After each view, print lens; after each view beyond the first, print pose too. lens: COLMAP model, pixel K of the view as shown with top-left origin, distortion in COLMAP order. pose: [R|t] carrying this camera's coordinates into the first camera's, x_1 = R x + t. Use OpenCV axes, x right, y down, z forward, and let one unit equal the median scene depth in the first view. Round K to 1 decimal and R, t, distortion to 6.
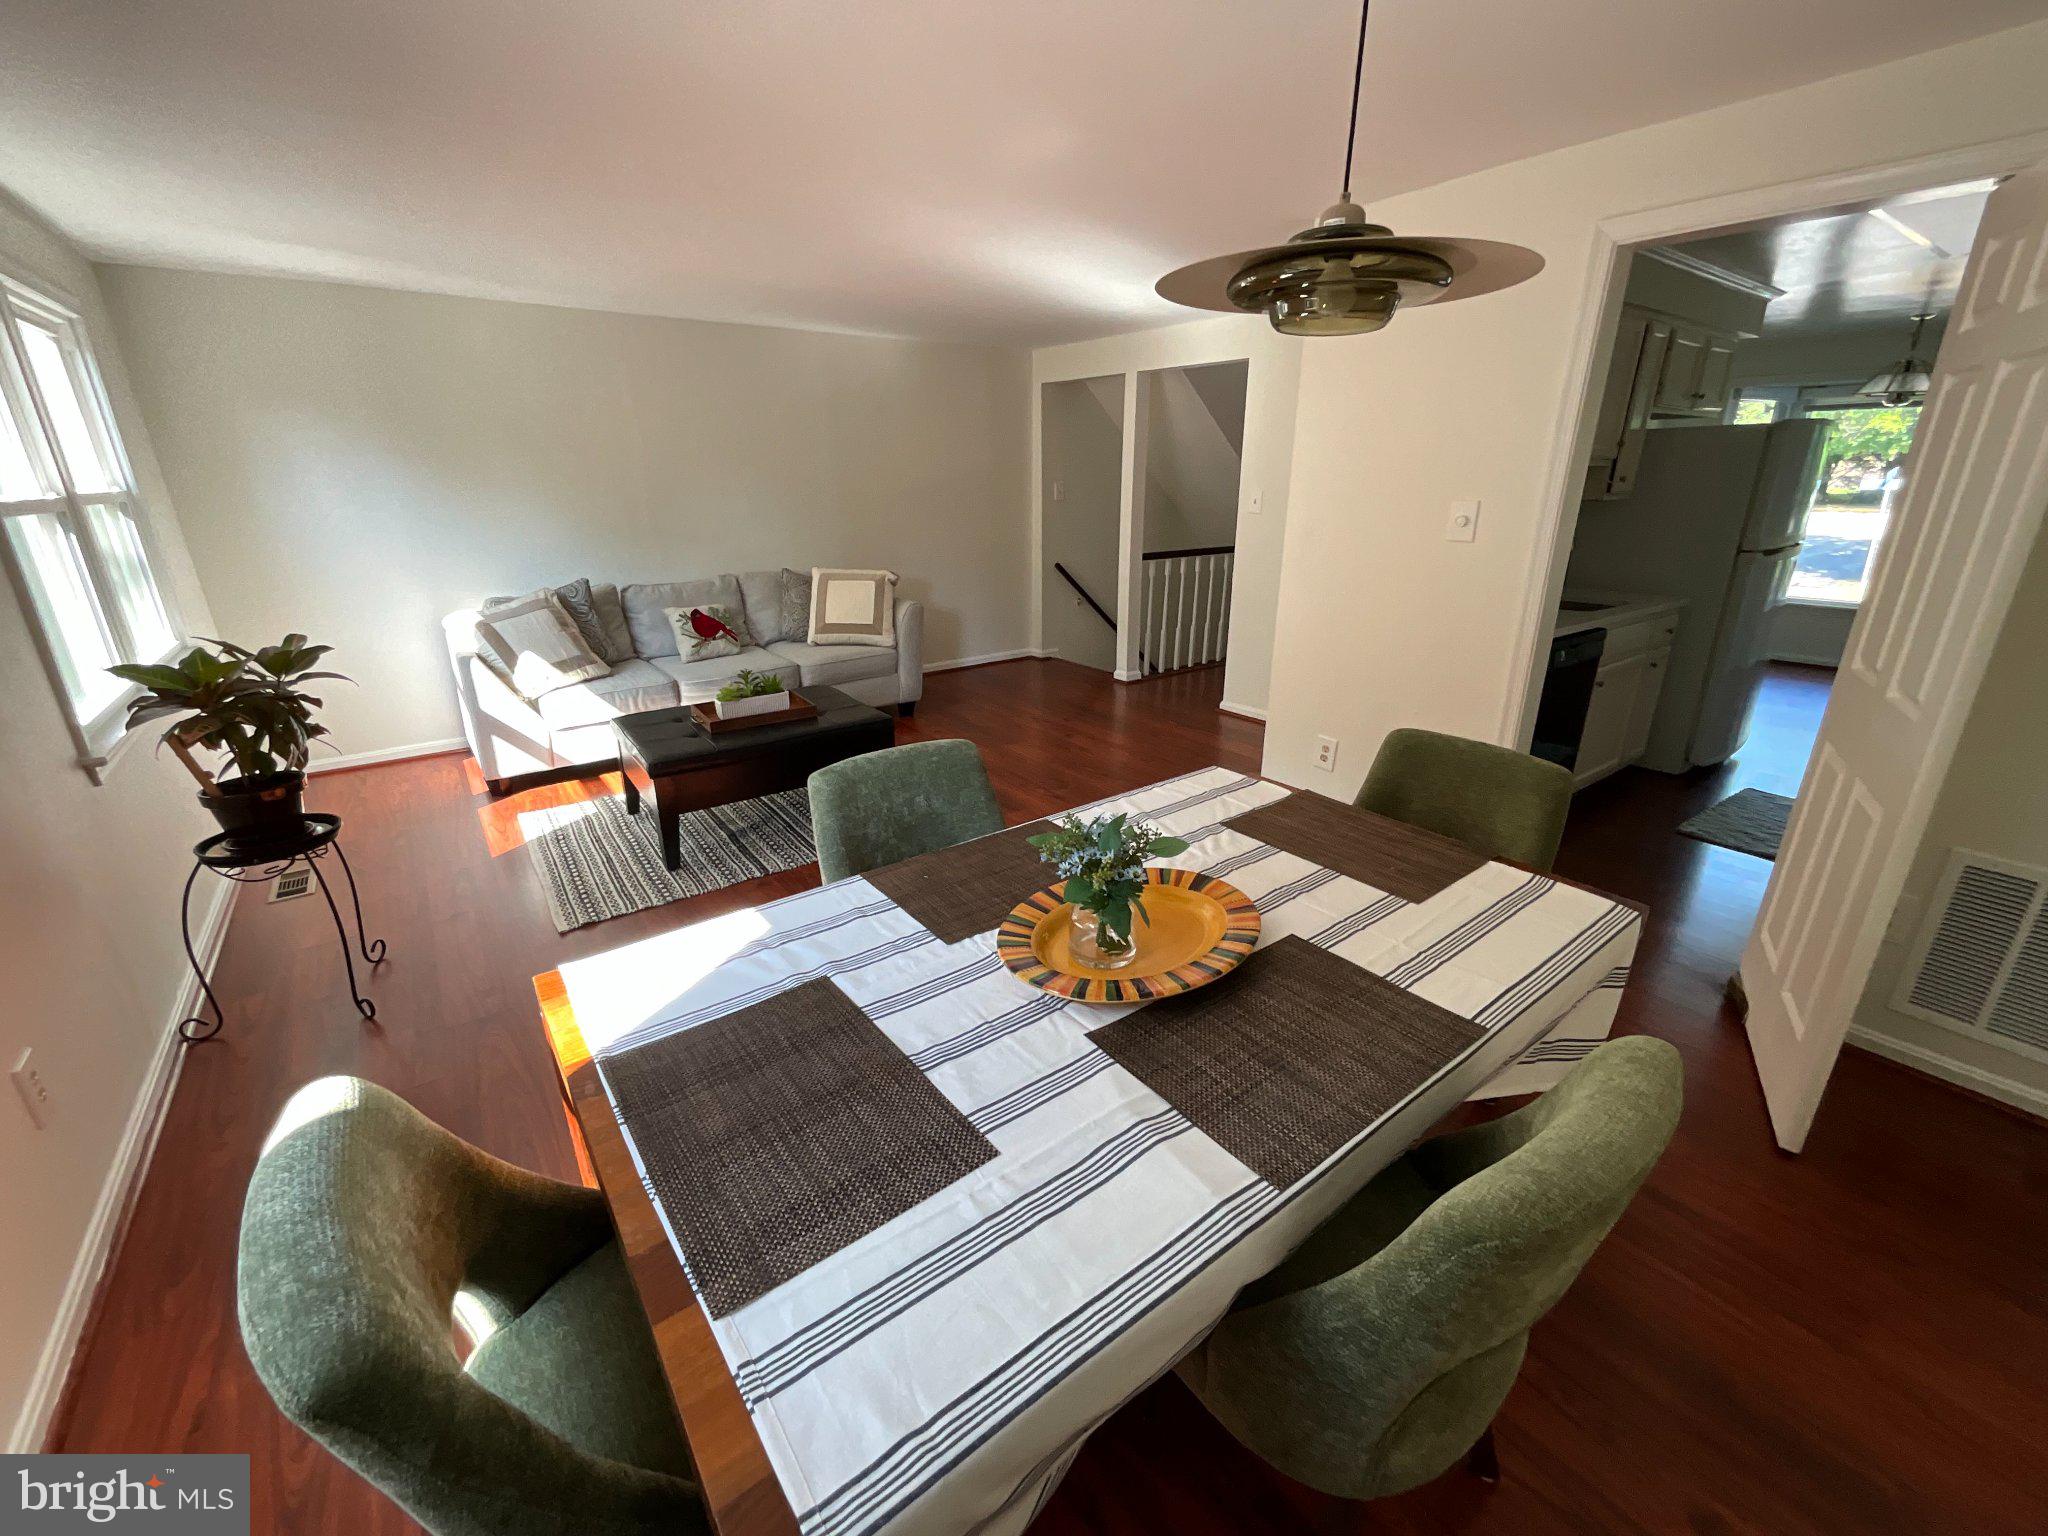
lens RADIAL K [[834.4, 0, 1027.5], [0, 834.4, 762.7], [0, 0, 1]] dist [-0.004490, 0.002391]
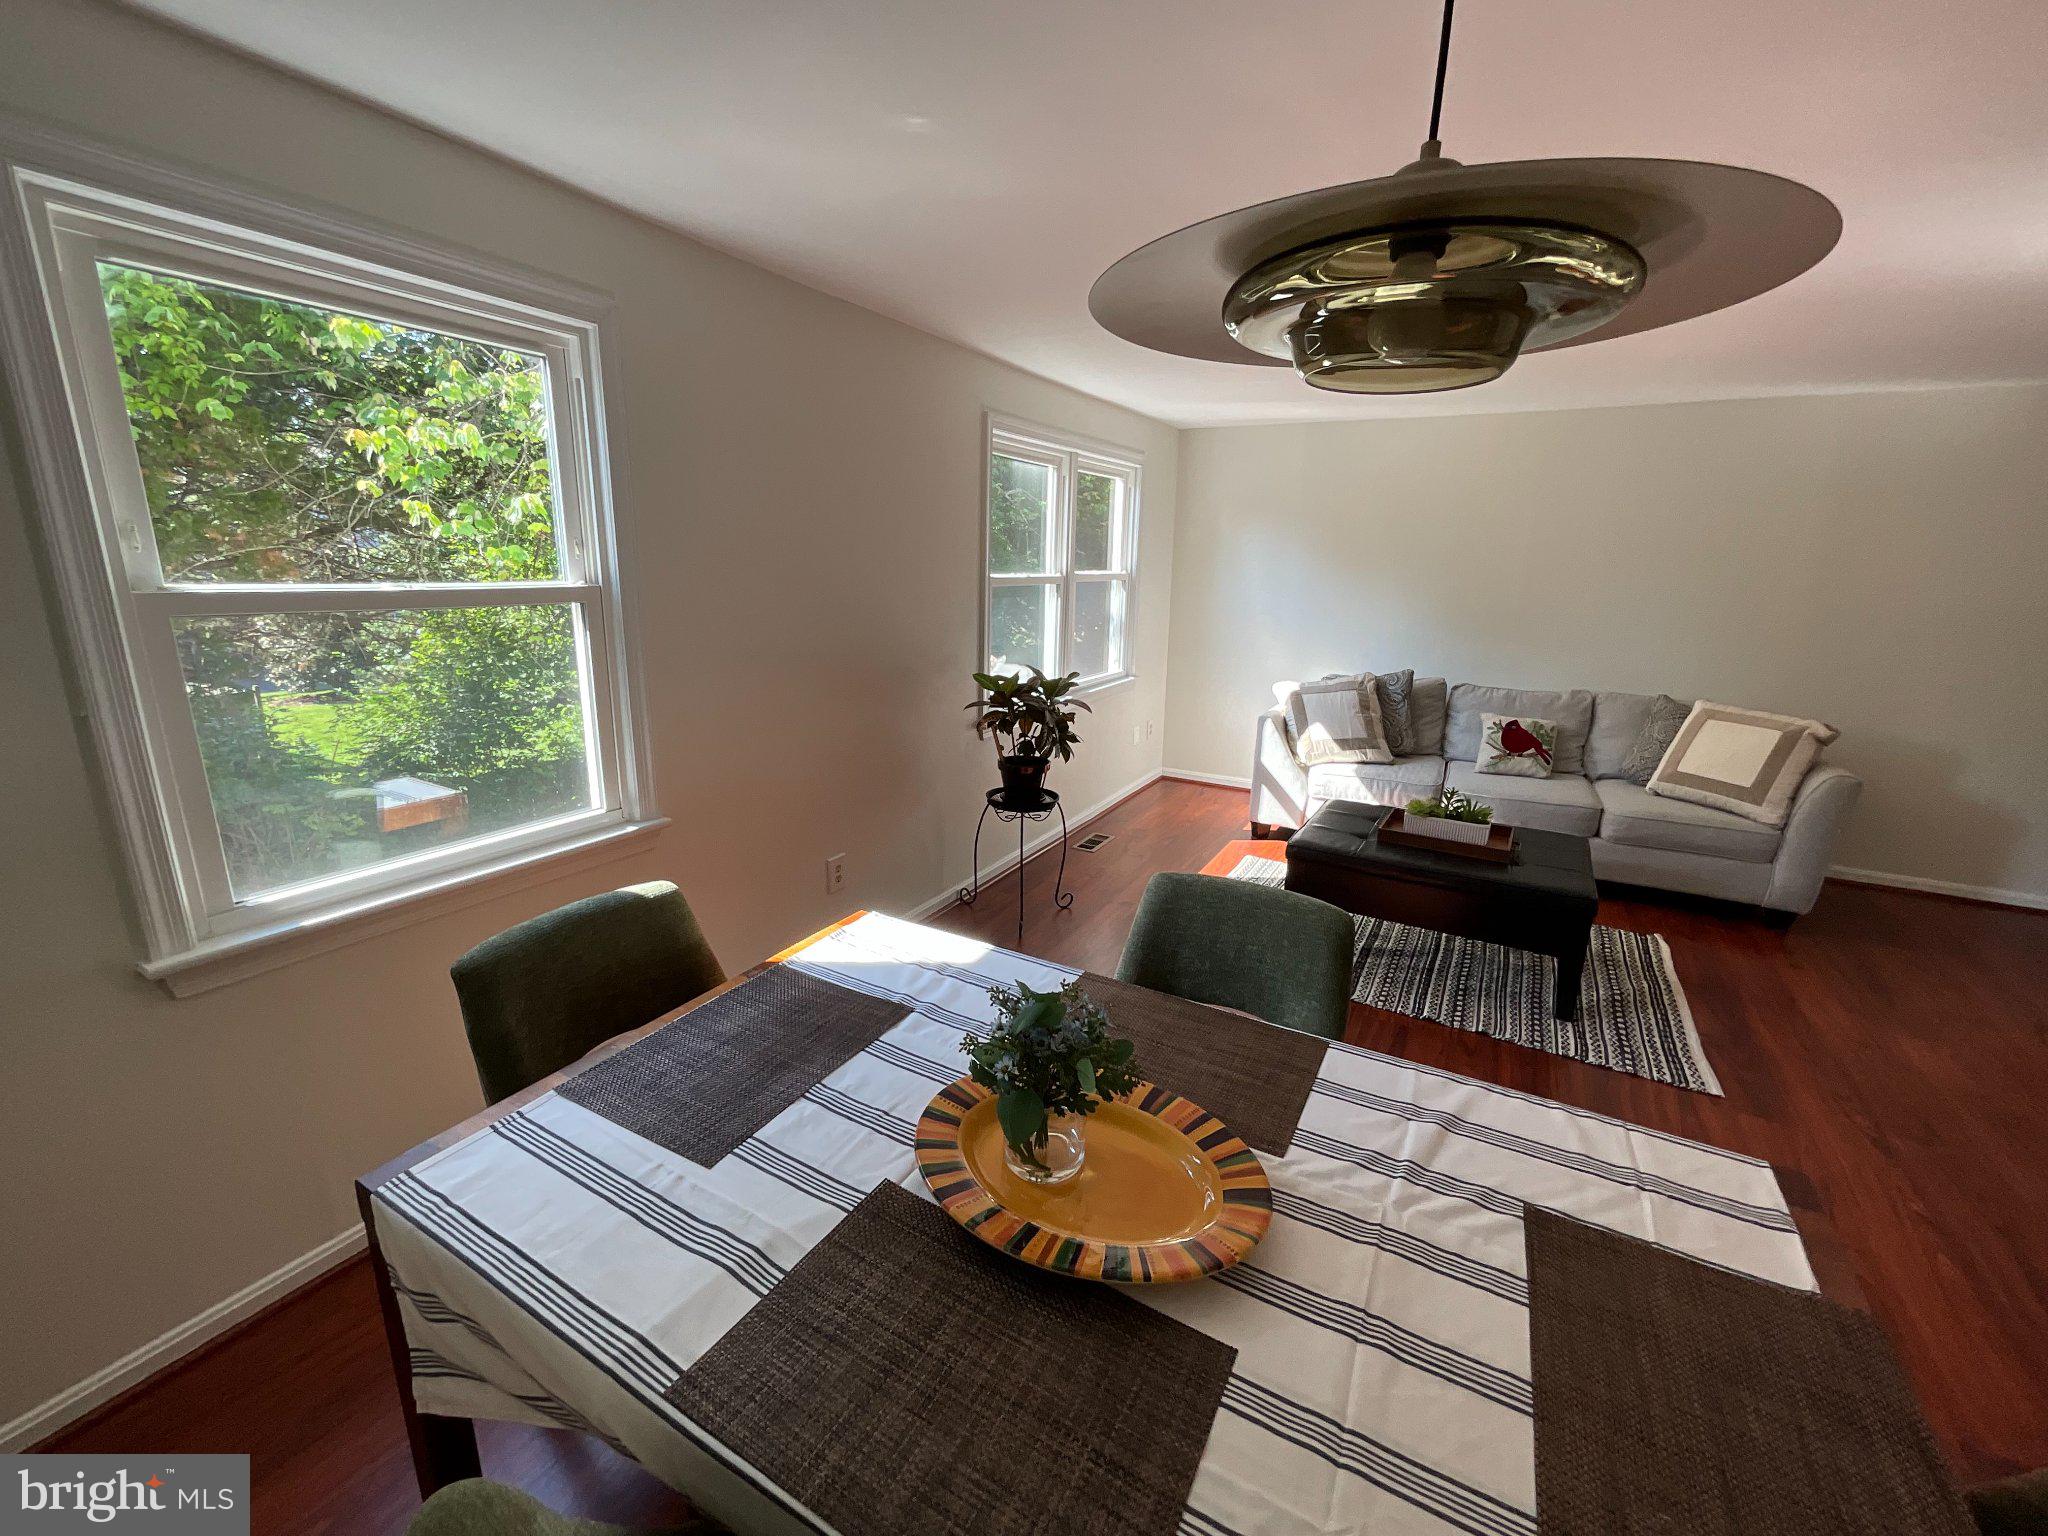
lens RADIAL K [[834.4, 0, 1027.9], [0, 834.4, 763.5], [0, 0, 1]] dist [-0.004490, 0.002391]
pose [[0.401376, 0.235641, -0.885083, 0.204288], [-0.324820, 0.940150, 0.102999, -0.061590], [0.856382, 0.246152, 0.453894, 0.148668]]
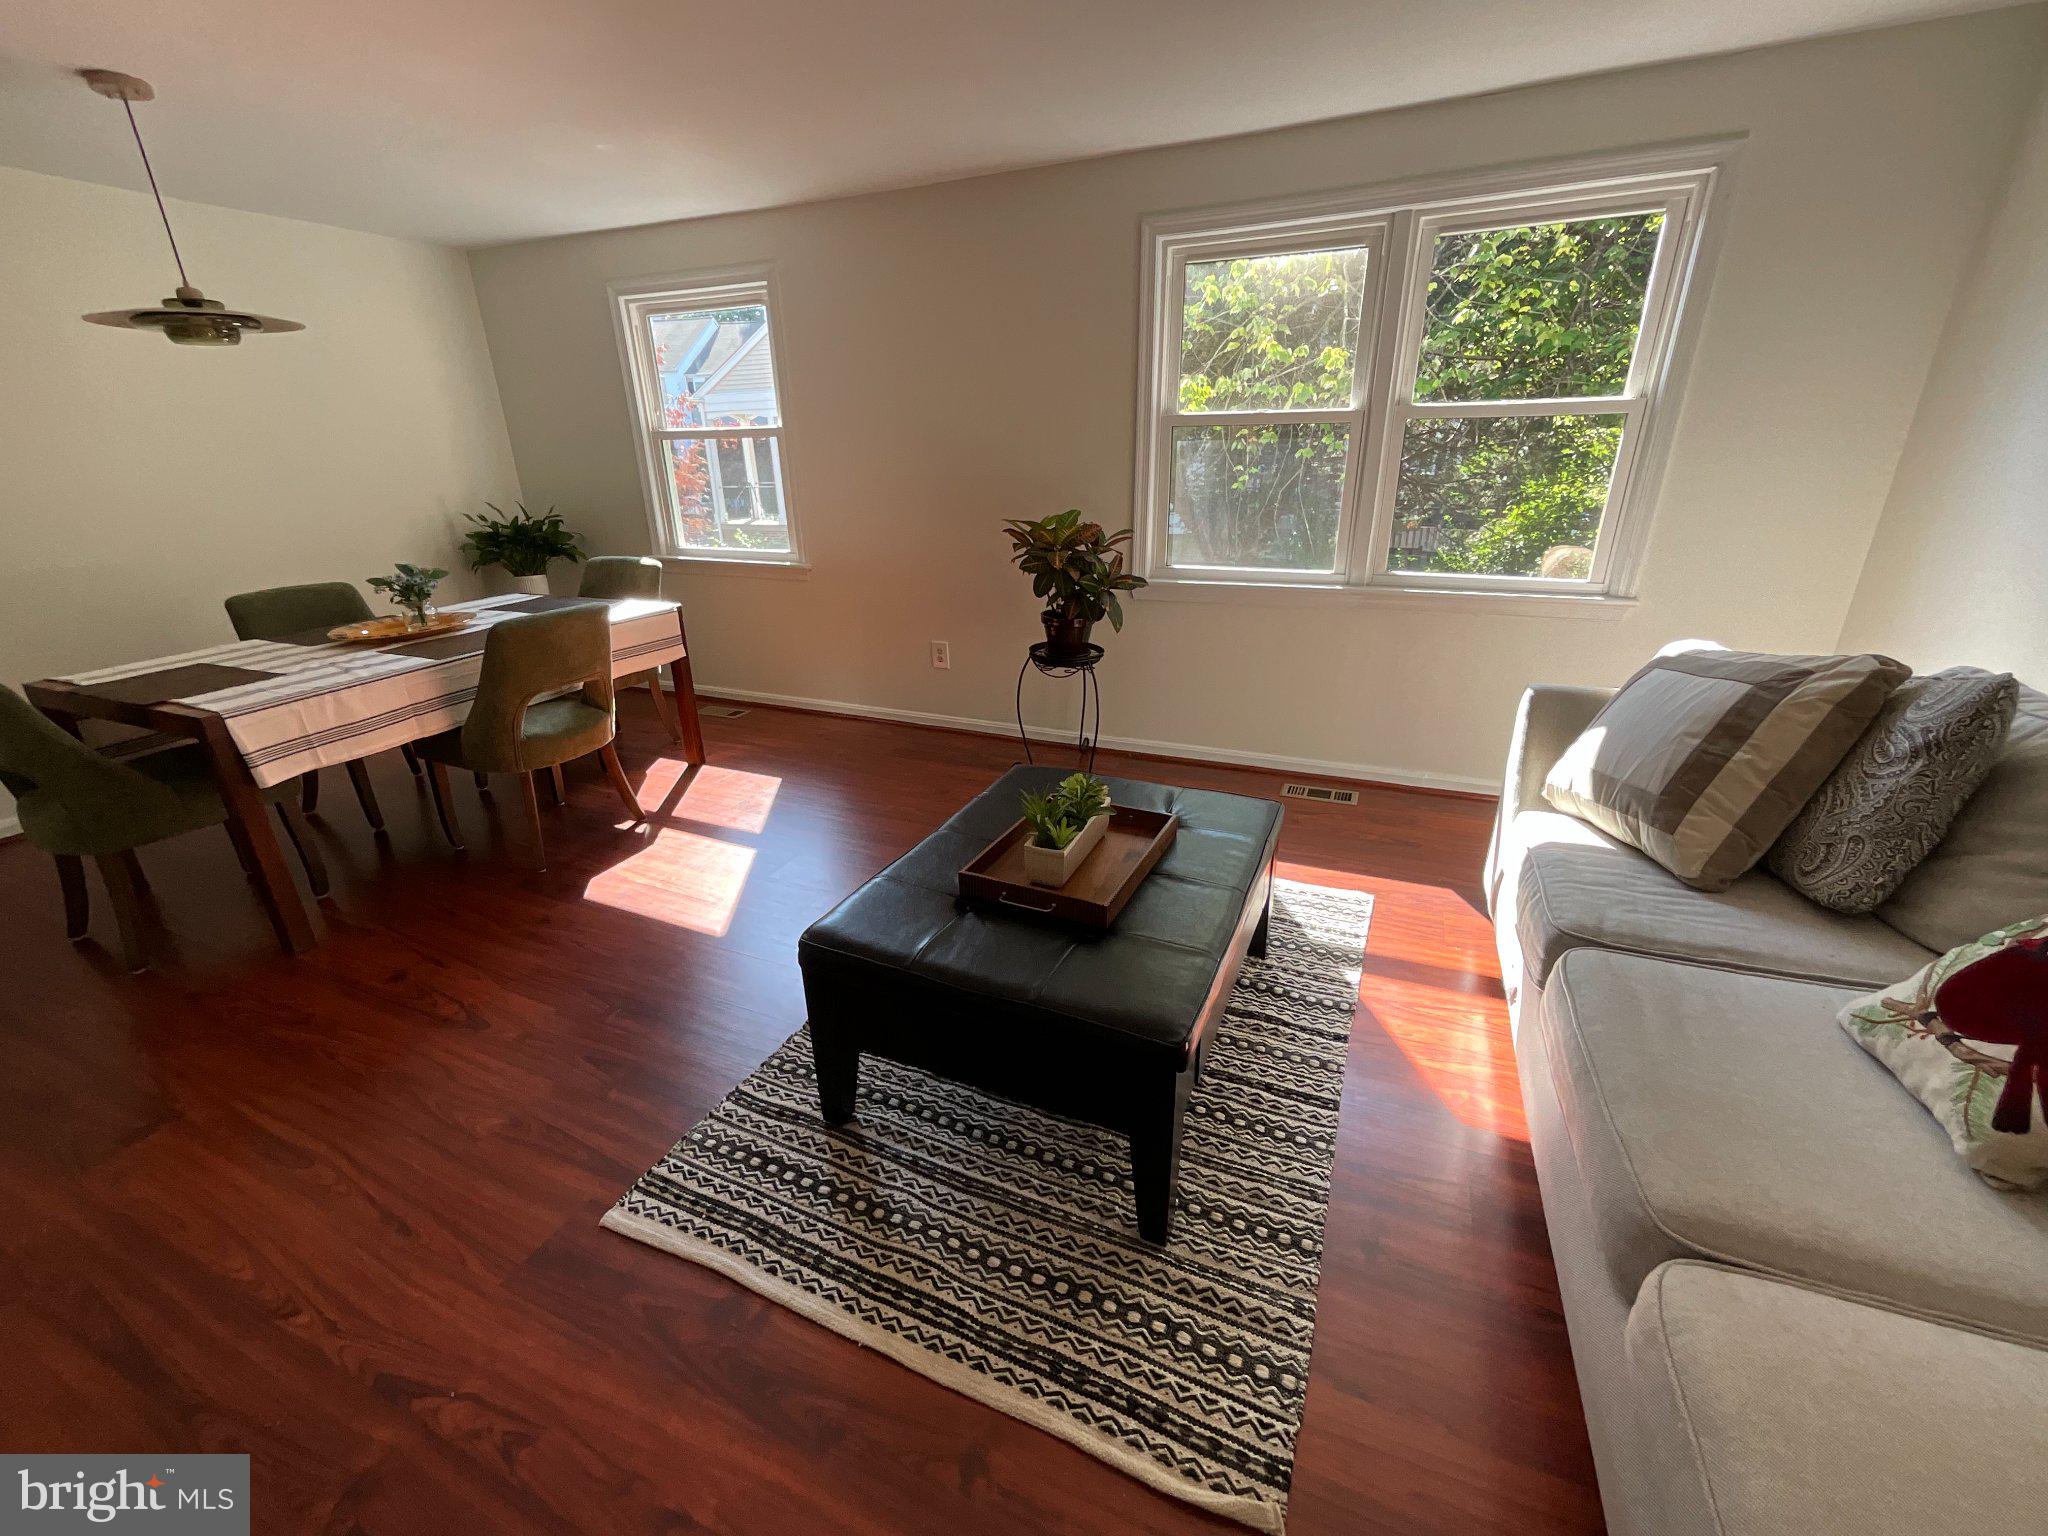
lens RADIAL K [[834.4, 0, 1027.3], [0, 834.4, 766.2], [0, 0, 1]] dist [-0.004490, 0.002391]
pose [[-0.868133, 0.200663, -0.453960, -0.064688], [-0.141658, 0.776414, 0.614096, -0.315270], [0.475688, 0.597424, -0.645605, 0.989405]]
